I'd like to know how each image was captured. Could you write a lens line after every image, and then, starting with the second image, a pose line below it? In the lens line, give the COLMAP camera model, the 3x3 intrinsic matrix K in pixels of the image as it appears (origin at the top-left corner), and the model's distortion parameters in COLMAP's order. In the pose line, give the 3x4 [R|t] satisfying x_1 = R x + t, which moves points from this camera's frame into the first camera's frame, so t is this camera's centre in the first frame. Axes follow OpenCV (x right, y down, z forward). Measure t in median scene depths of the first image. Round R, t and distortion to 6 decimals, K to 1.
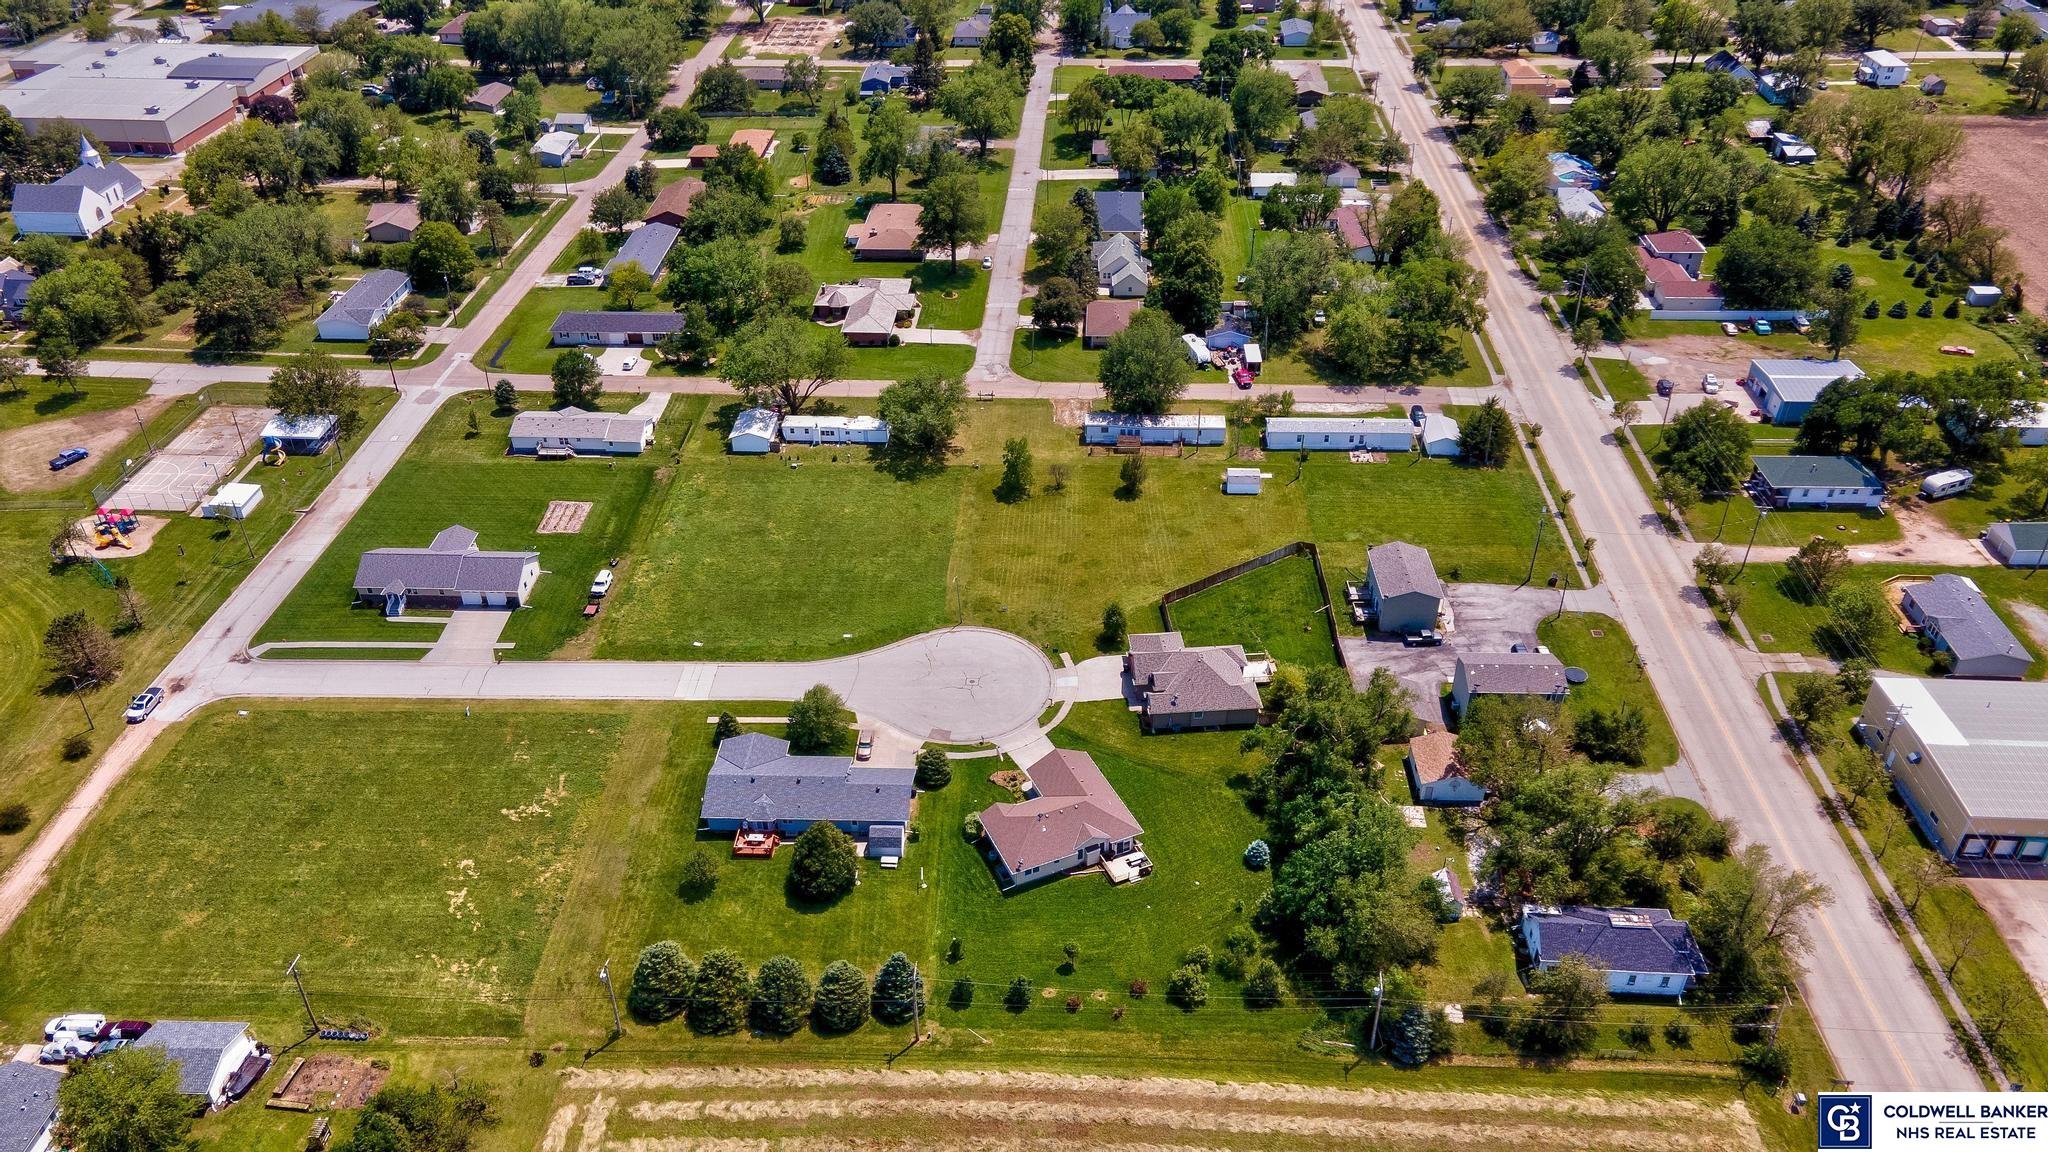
lens RADIAL K [[1505.8, 0, 1013.7], [0, 1505.8, 572.8], [0, 0, 1]] dist [0.022346, 0.044211]
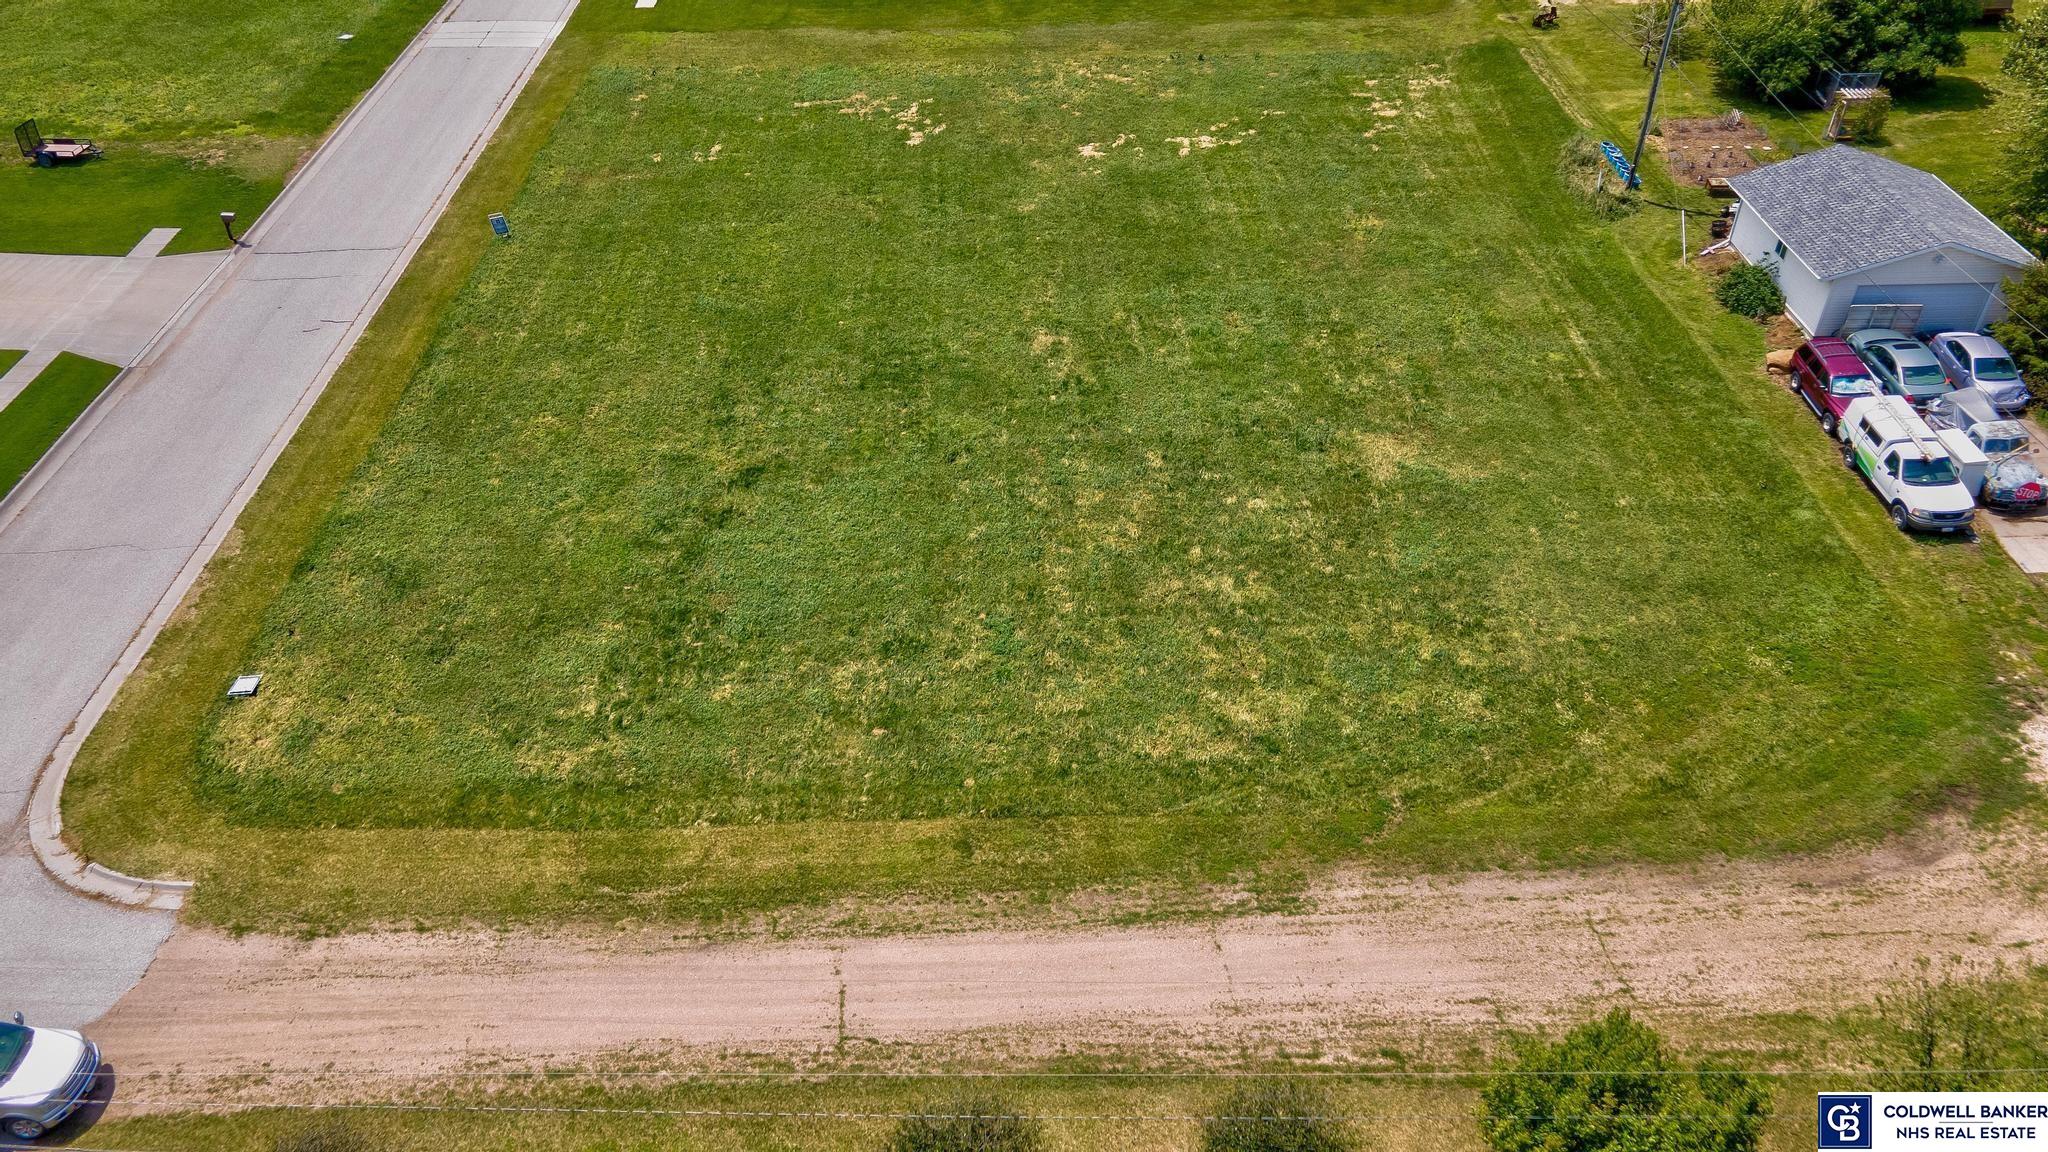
lens RADIAL K [[1495.6, 0, 1004.2], [0, 1495.6, 587.9], [0, 0, 1]] dist [0.018957, 0.037549]
pose [[-0.052866, -0.602029, 0.796722, -0.647248], [0.571785, 0.635854, 0.518412, 0.031998], [-0.818699, 0.482960, 0.310616, 0.798237]]
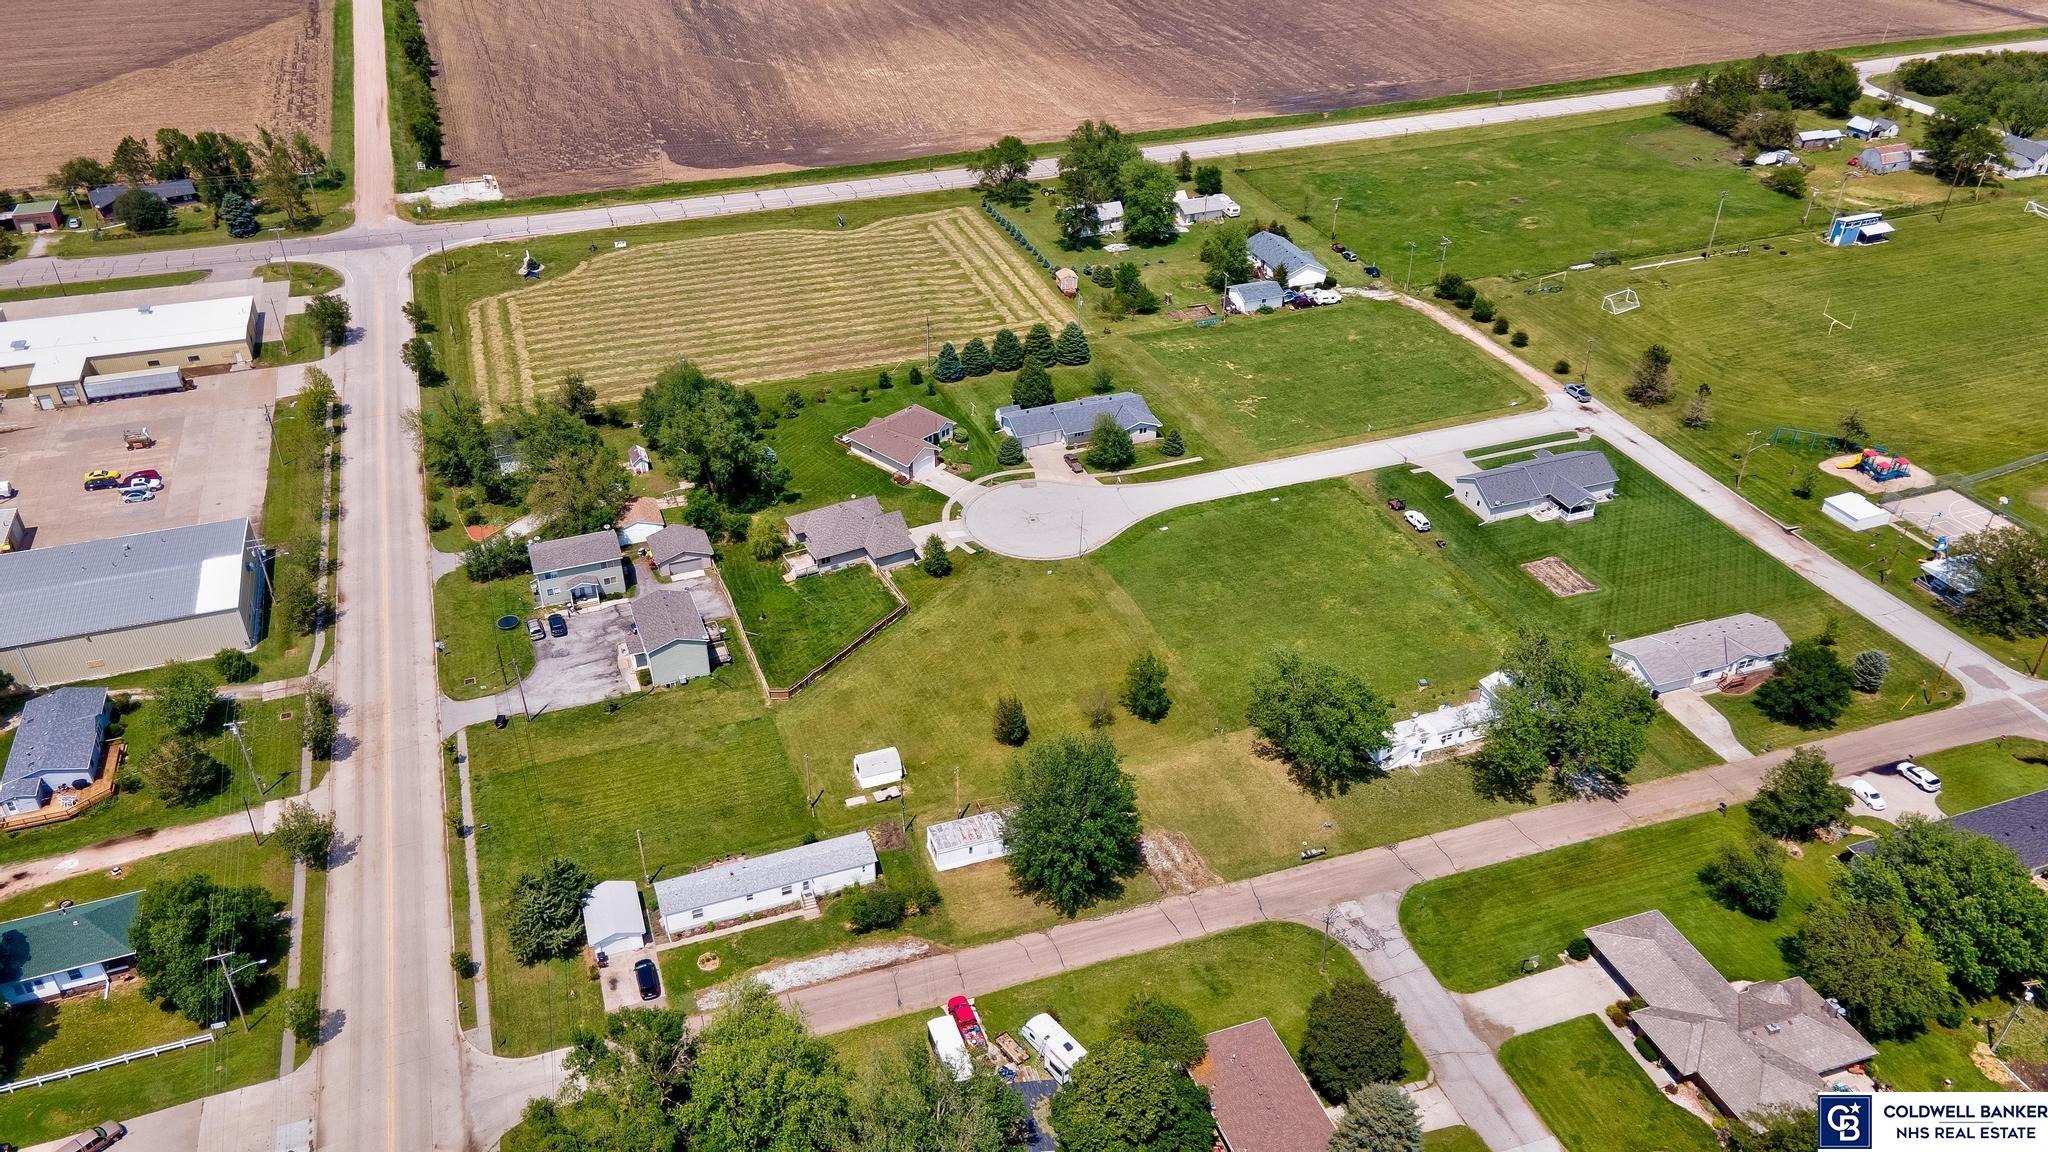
lens RADIAL K [[1495.6, 0, 1004.2], [0, 1495.6, 587.9], [0, 0, 1]] dist [0.018957, 0.037549]
pose [[-0.921782, 0.224614, -0.316018, 0.361173], [-0.208253, 0.400681, 0.892236, -0.908308], [0.327031, 0.888258, -0.322564, 1.367952]]
